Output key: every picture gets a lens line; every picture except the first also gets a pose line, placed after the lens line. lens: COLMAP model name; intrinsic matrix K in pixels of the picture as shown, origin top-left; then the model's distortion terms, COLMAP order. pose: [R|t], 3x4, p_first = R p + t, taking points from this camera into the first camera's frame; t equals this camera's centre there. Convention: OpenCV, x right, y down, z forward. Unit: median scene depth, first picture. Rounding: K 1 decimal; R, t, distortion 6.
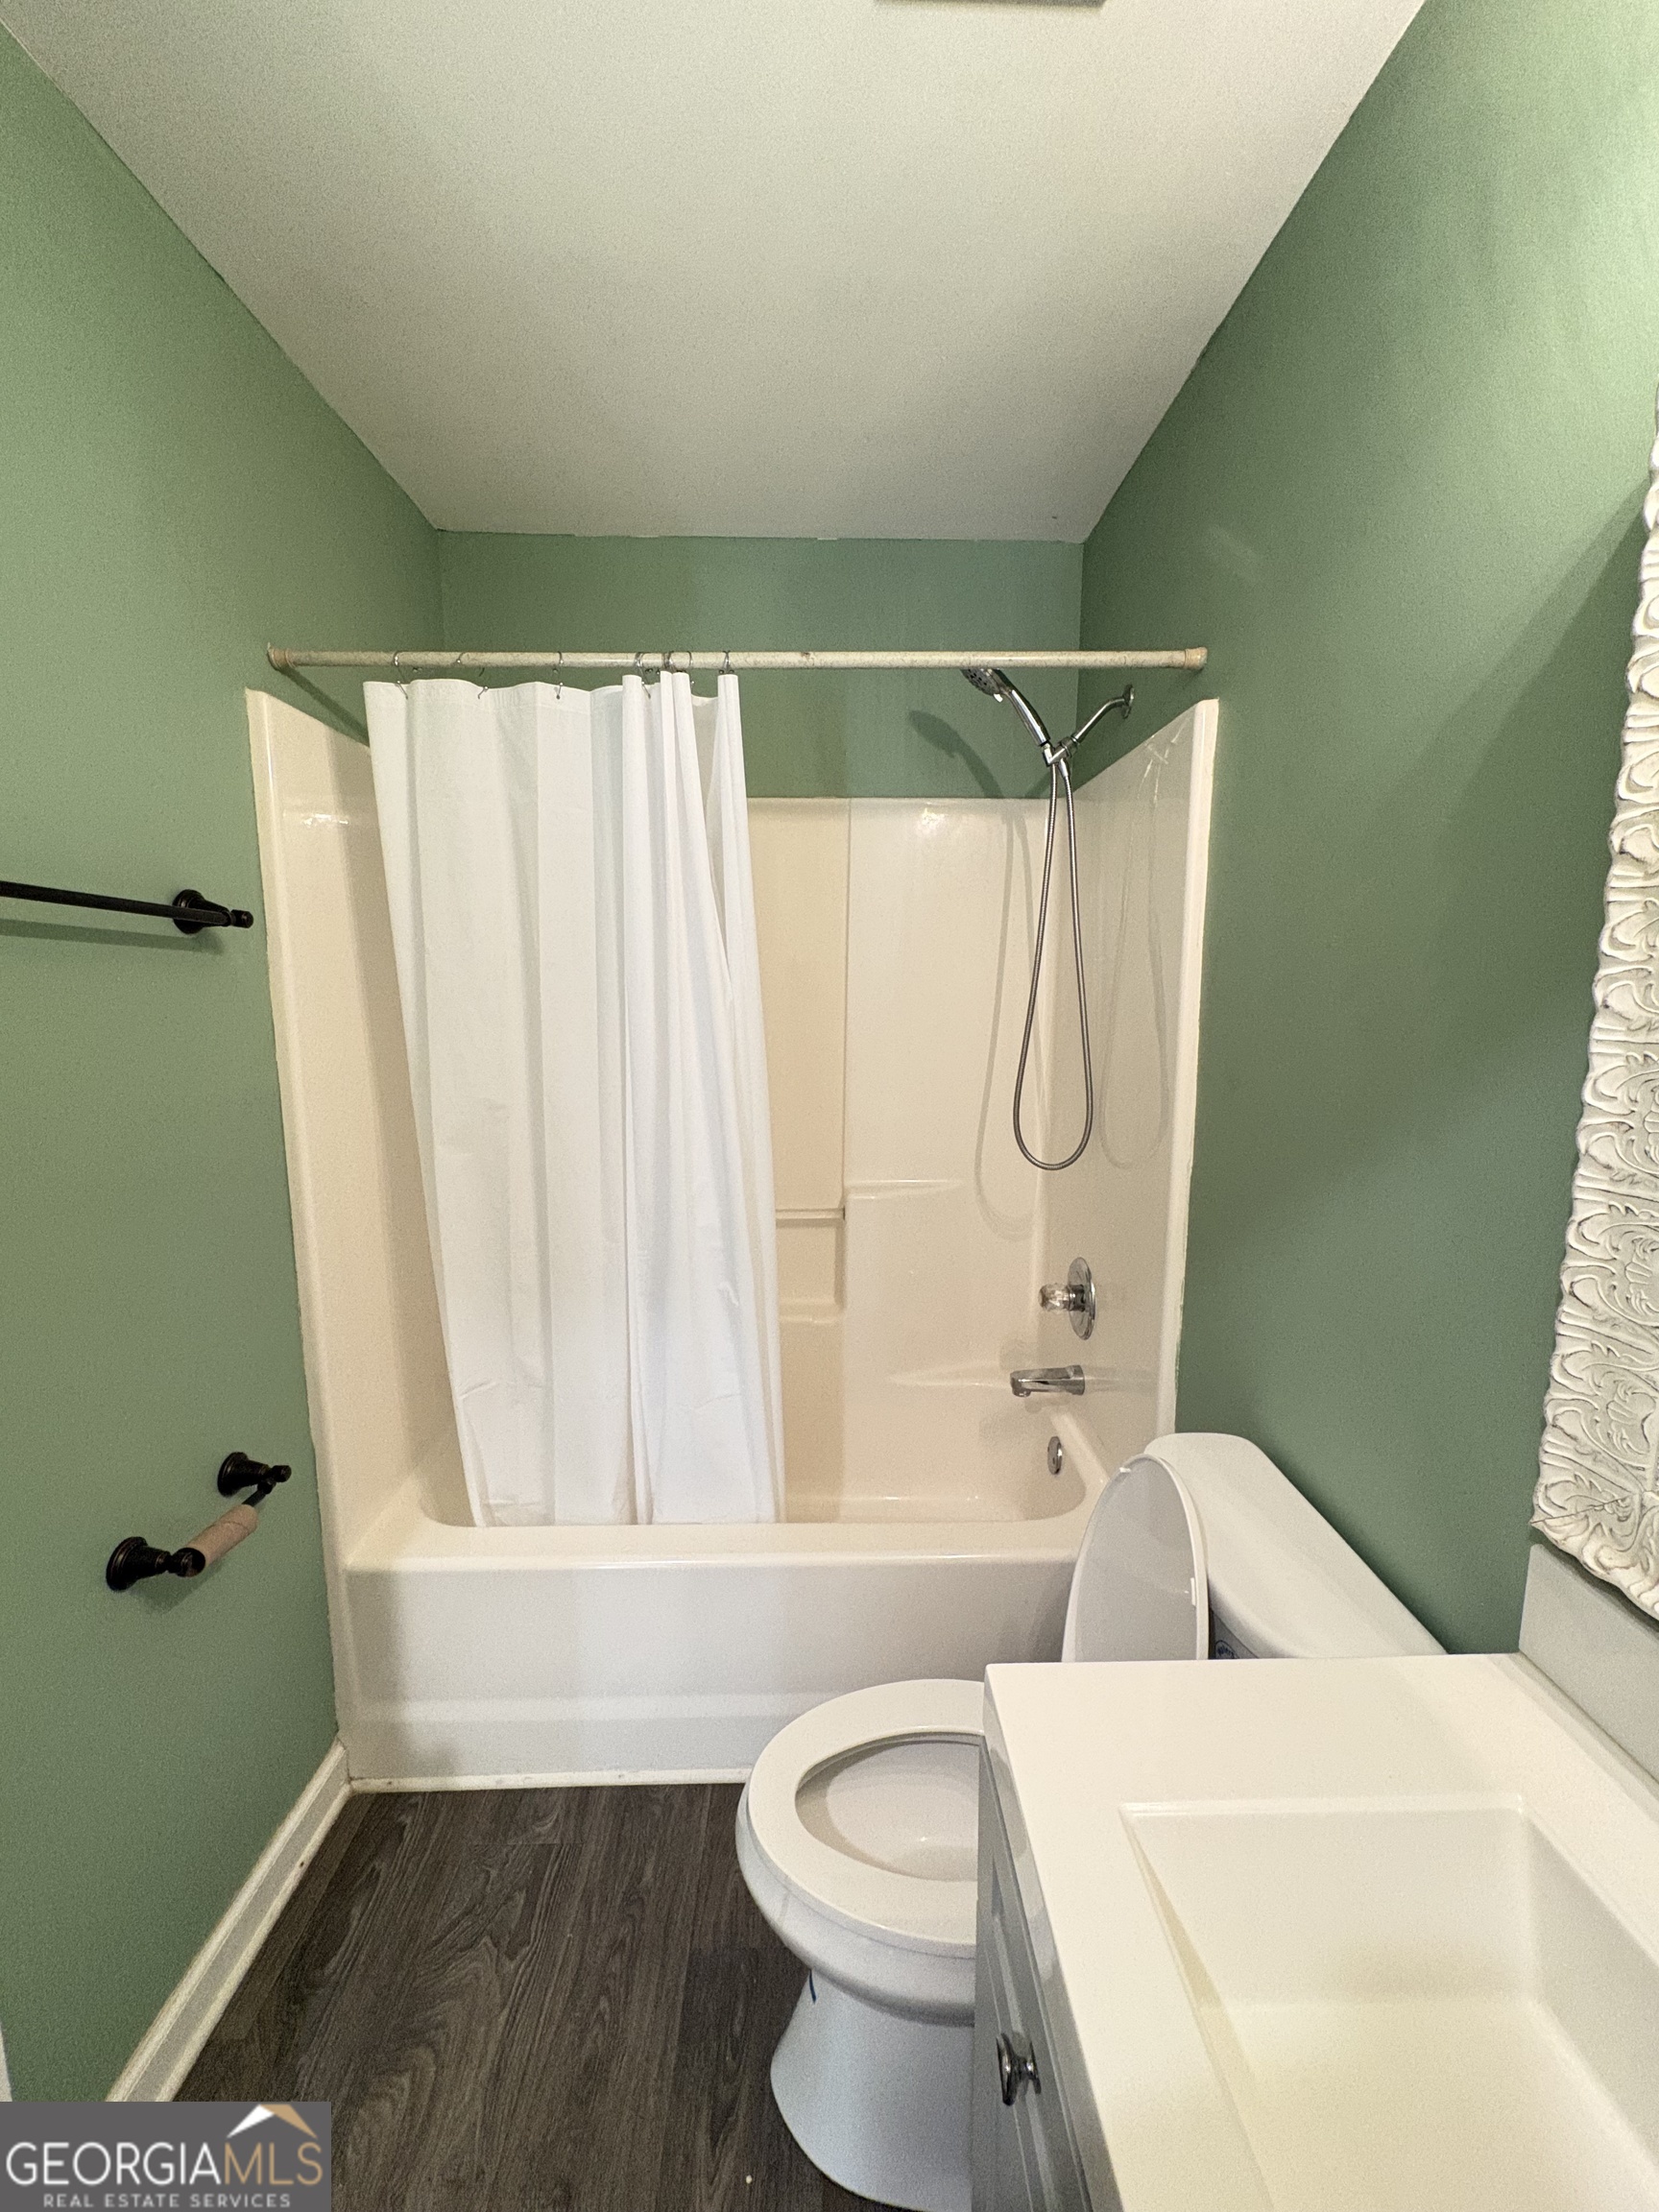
lens RADIAL K [[899.6, 0, 827.7], [0, 899.6, 1101.6], [0, 0, 1]] dist [-0.003329, 0.000669]
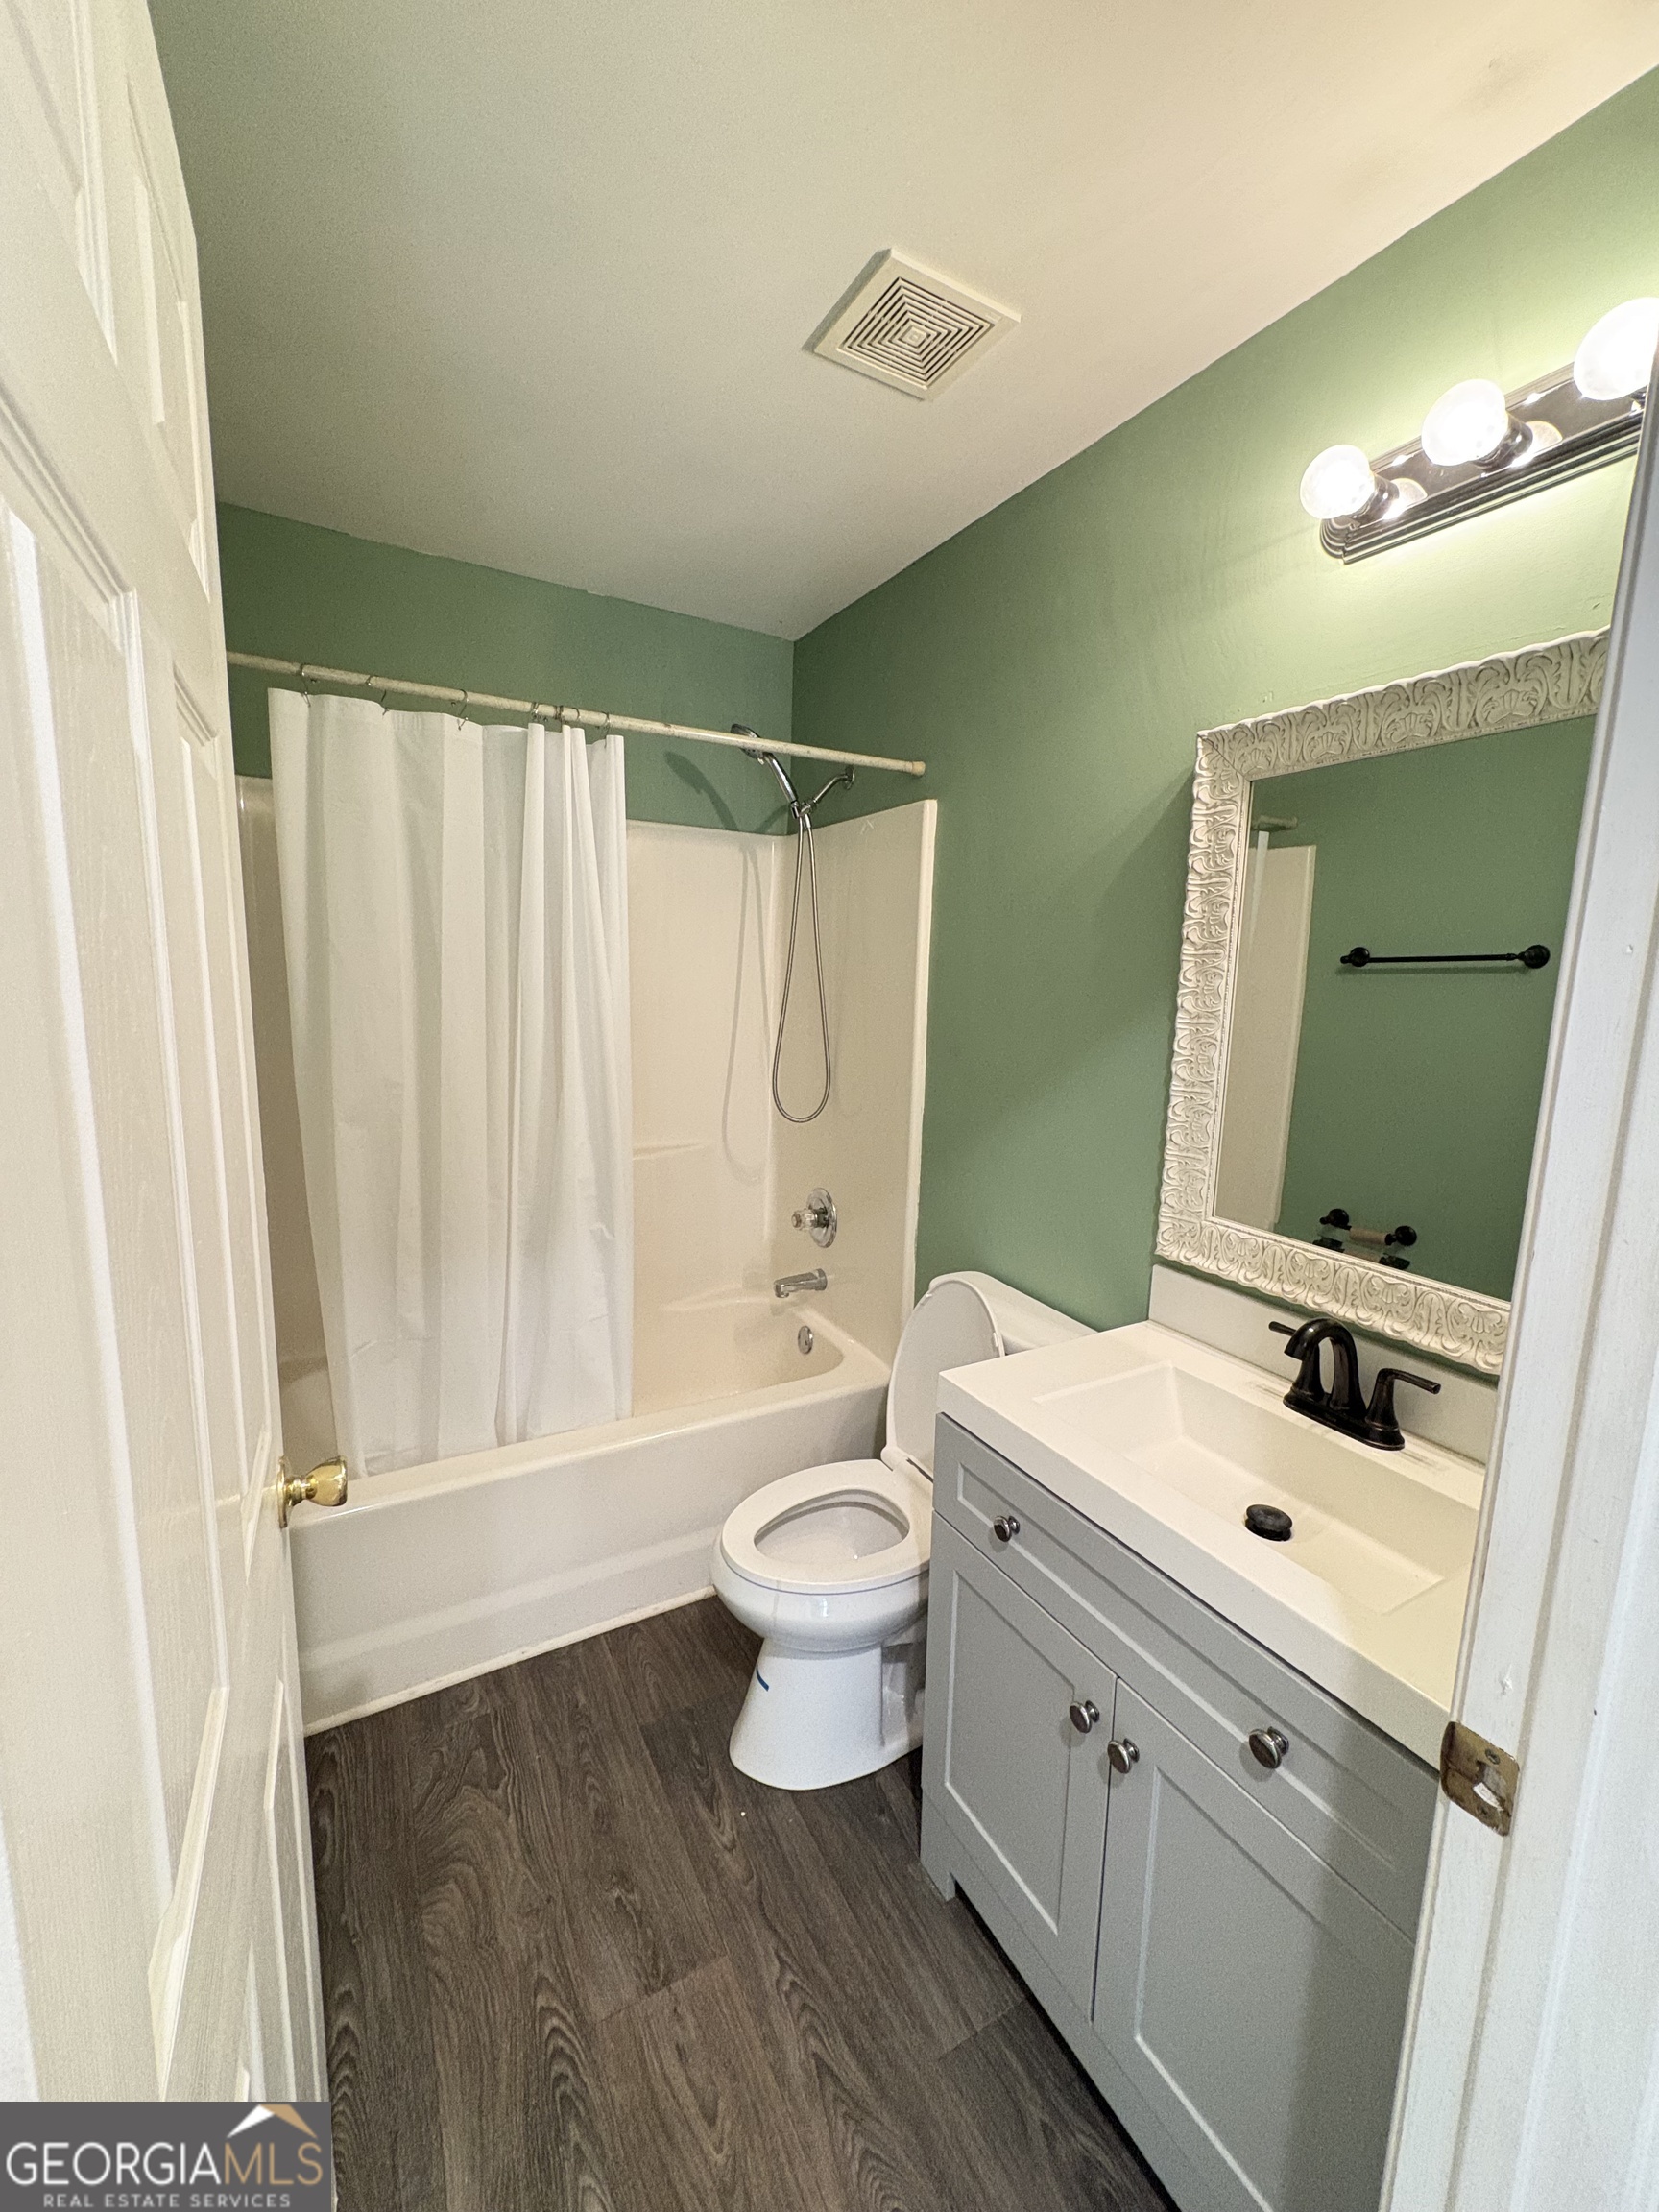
lens RADIAL K [[899.6, 0, 847.7], [0, 899.6, 1105.0], [0, 0, 1]] dist [-0.003329, 0.000669]
pose [[0.873390, -0.045509, 0.484890, -0.443349], [0.036806, 0.998945, 0.027459, 0.021068], [-0.485629, -0.006136, 0.874144, -0.254738]]
